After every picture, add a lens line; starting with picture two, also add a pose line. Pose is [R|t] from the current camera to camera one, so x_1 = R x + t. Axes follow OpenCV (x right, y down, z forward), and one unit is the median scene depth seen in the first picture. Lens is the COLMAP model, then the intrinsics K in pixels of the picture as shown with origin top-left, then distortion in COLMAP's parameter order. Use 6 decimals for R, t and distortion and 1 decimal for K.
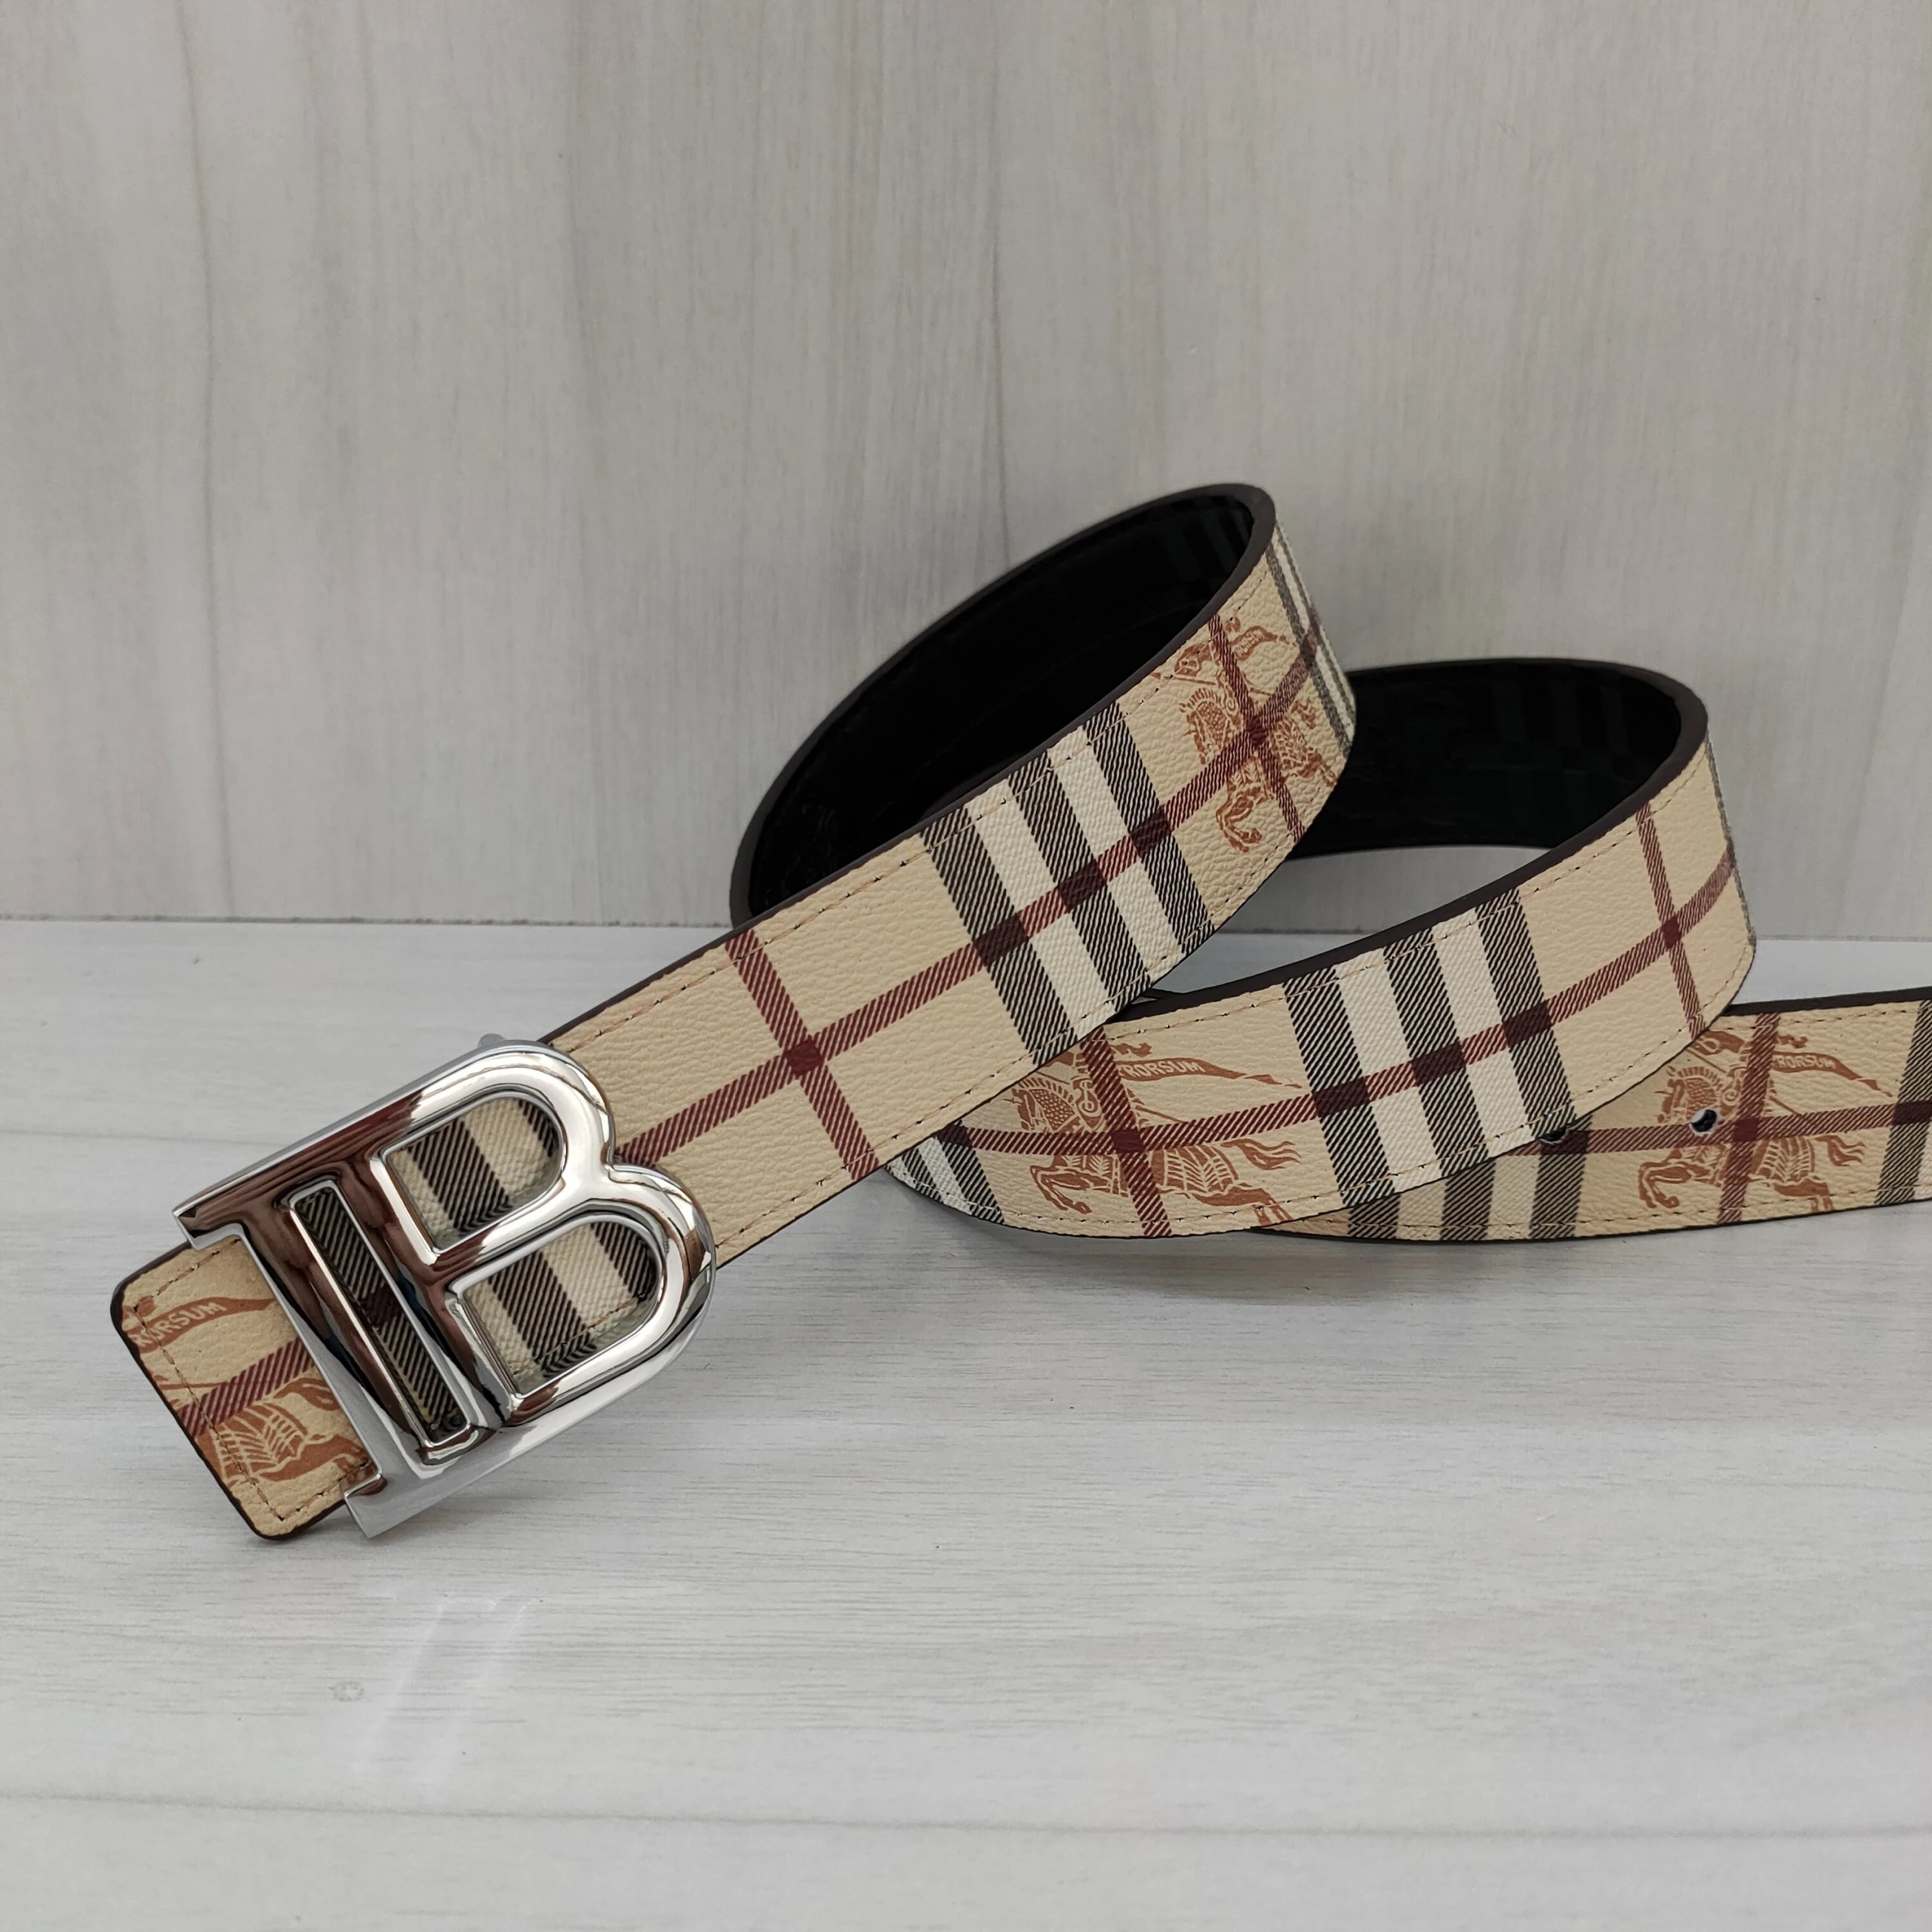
lens RADIAL K [[2051.9, 0, 959.6], [0, 2051.9, 993.4], [0, 0, 1]] dist [0.008985, 0.000000]
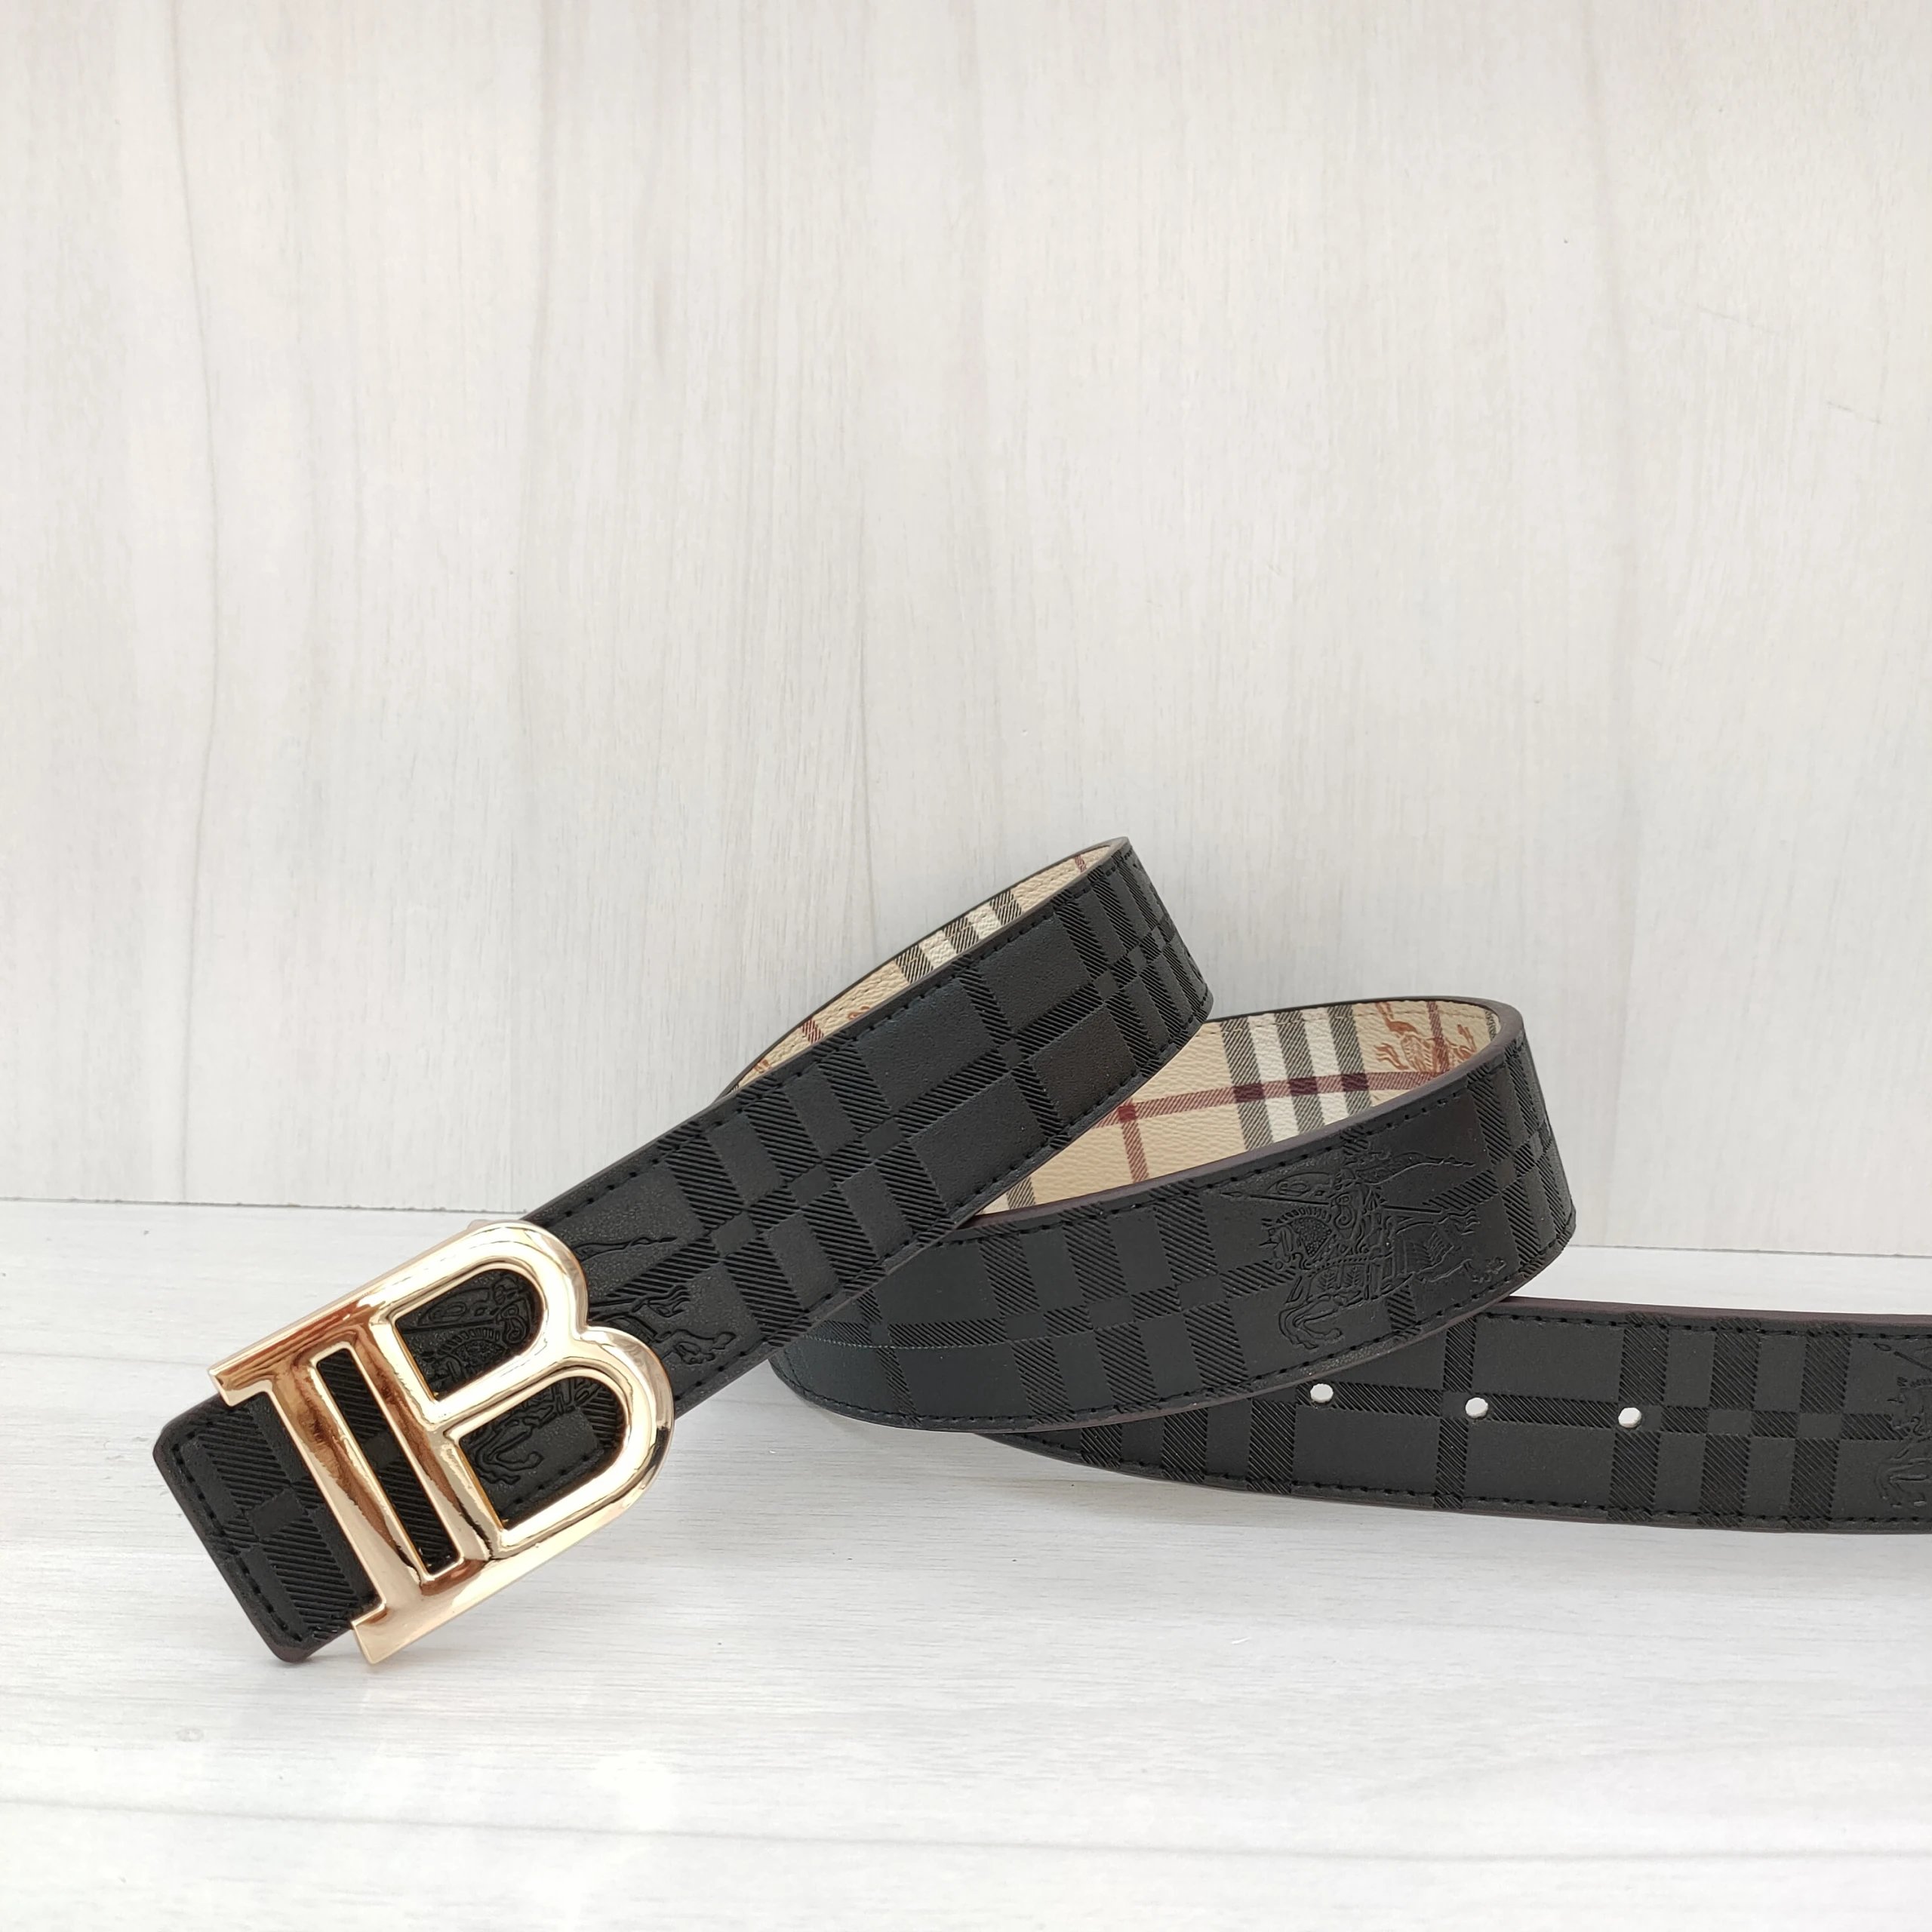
lens RADIAL K [[2051.9, 0, 965.3], [0, 2051.9, 947.8], [0, 0, 1]] dist [0.008985, 0.000000]
pose [[0.999835, 0.017995, 0.002514, 0.109832], [-0.016877, 0.971029, -0.238366, 0.140502], [-0.006731, 0.238285, 0.971172, -0.207573]]
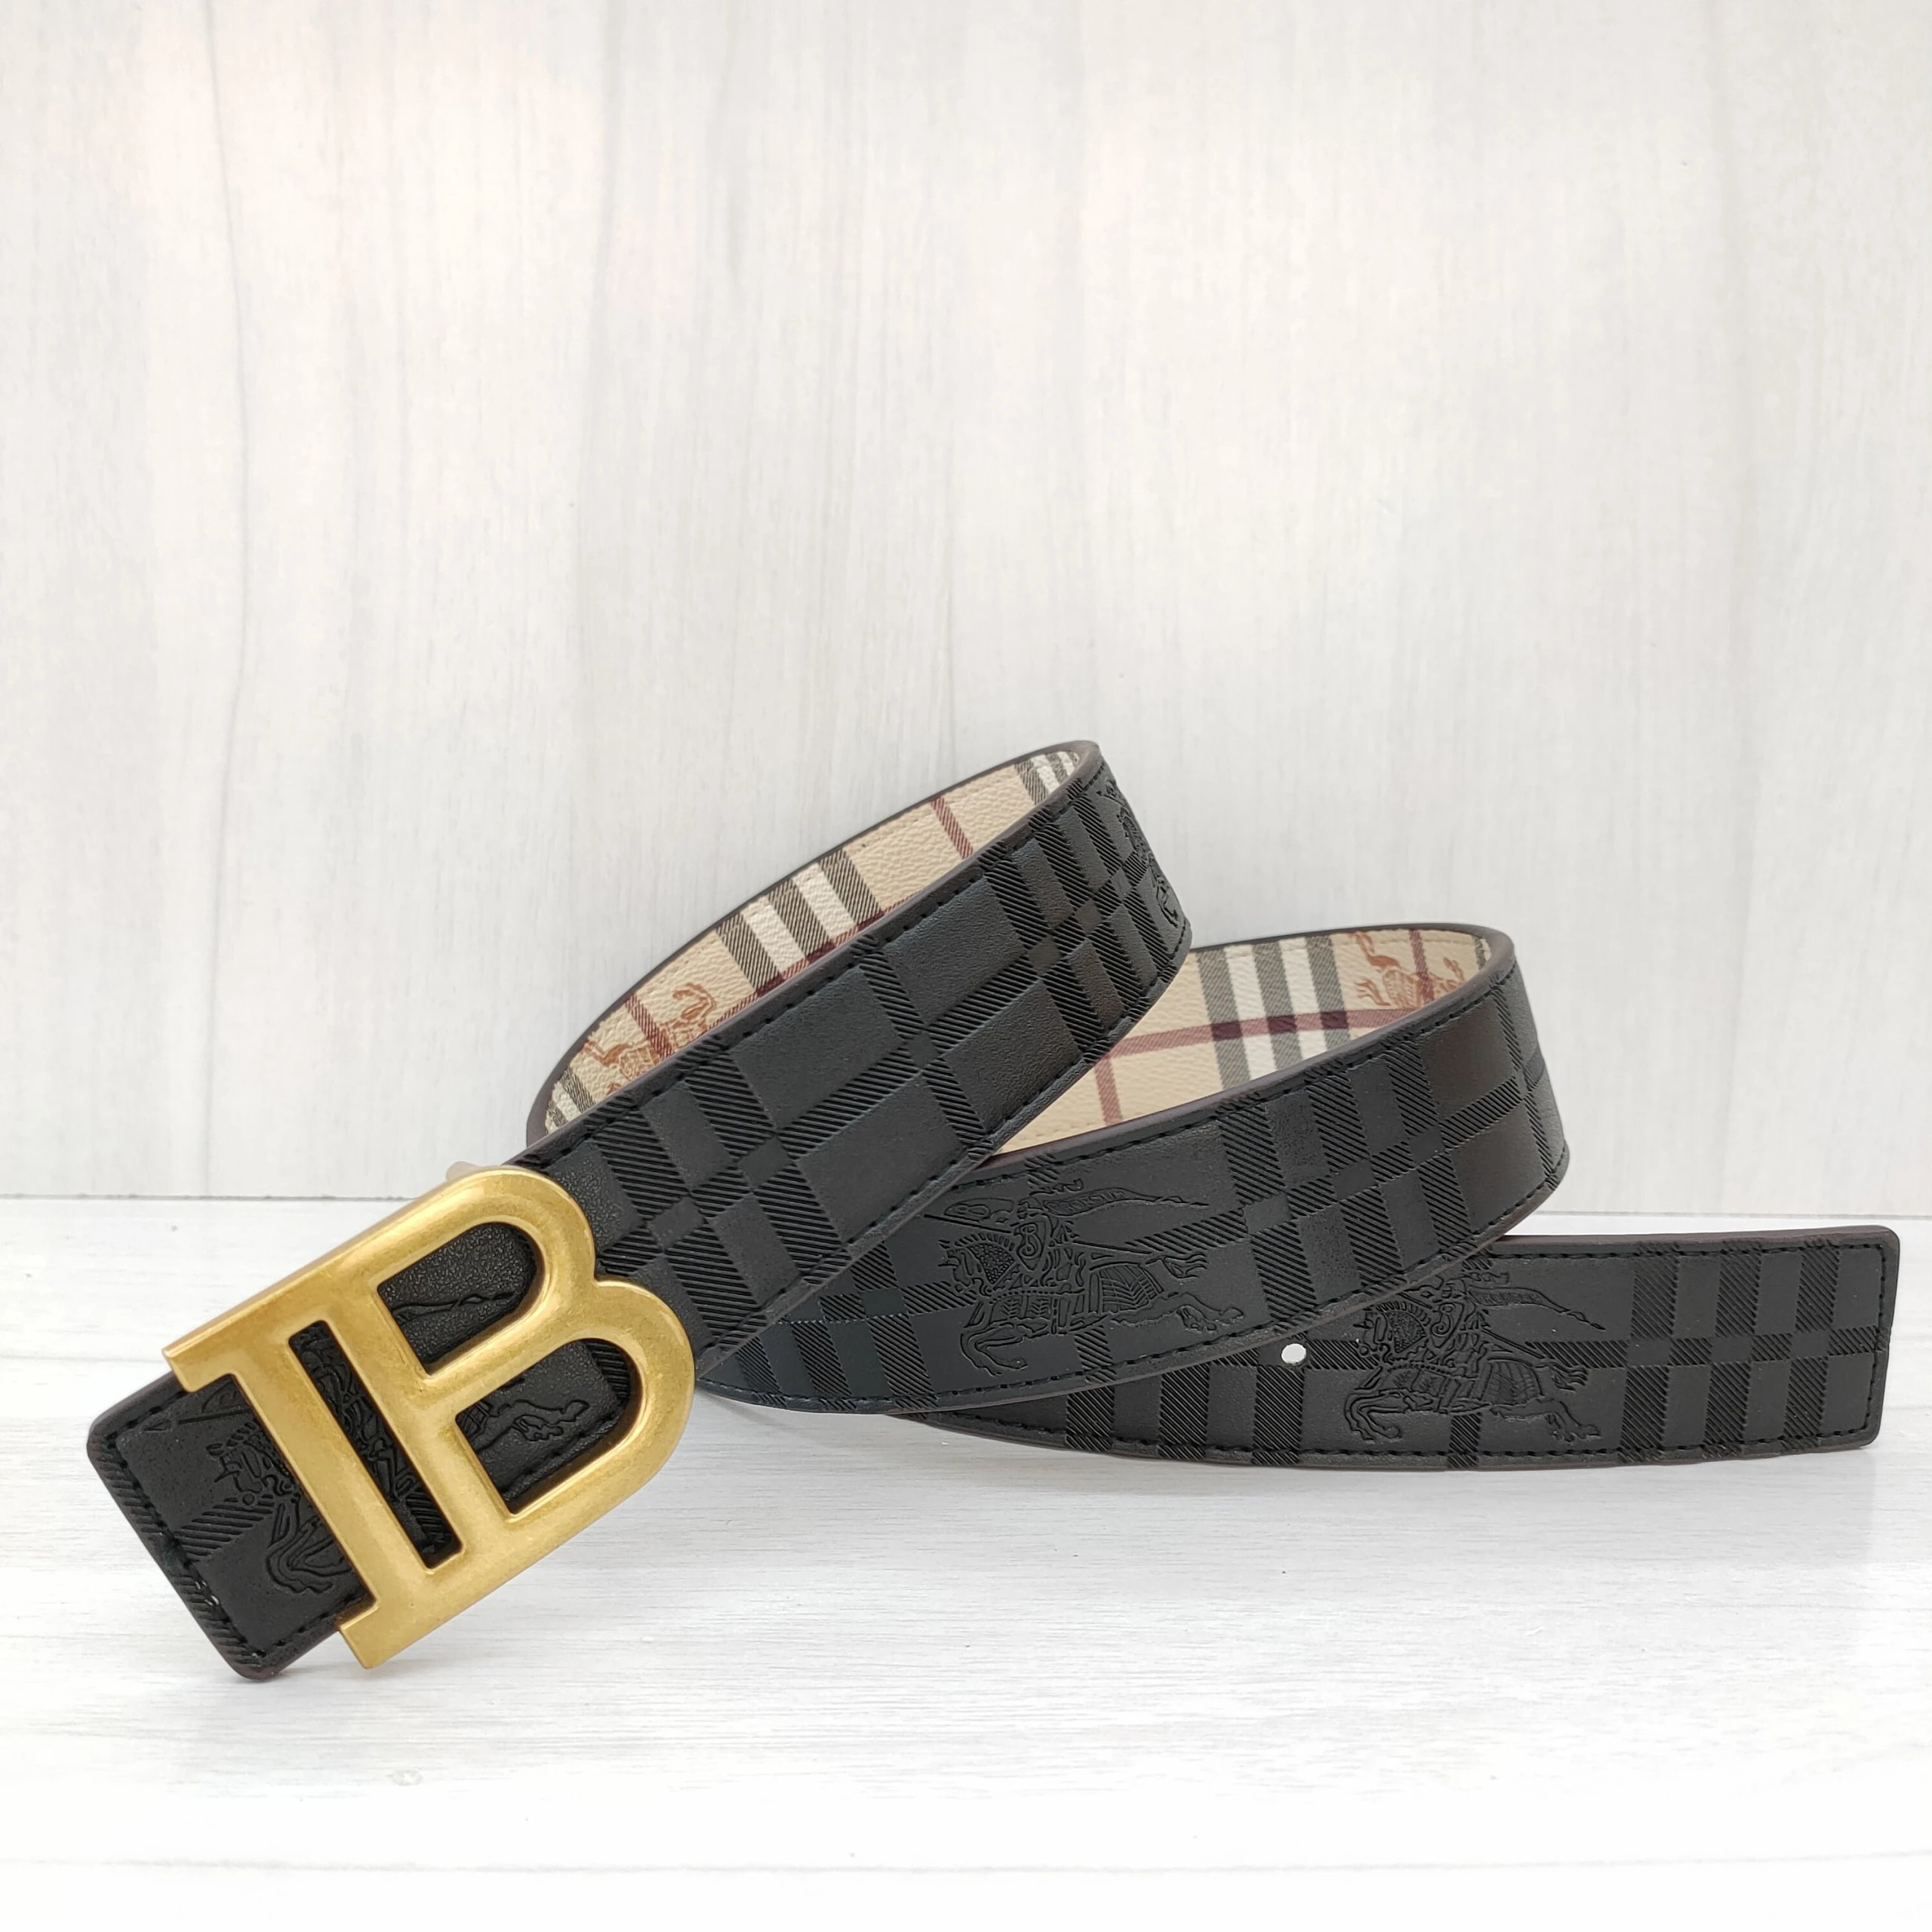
lens RADIAL K [[2051.9, 0, 950.9], [0, 2051.9, 949.2], [0, 0, 1]] dist [0.008985, 0.000000]
pose [[0.997696, 0.006630, 0.067521, -0.080609], [0.010121, 0.969533, -0.244750, 0.156080], [-0.067086, 0.244870, 0.967232, -0.083193]]
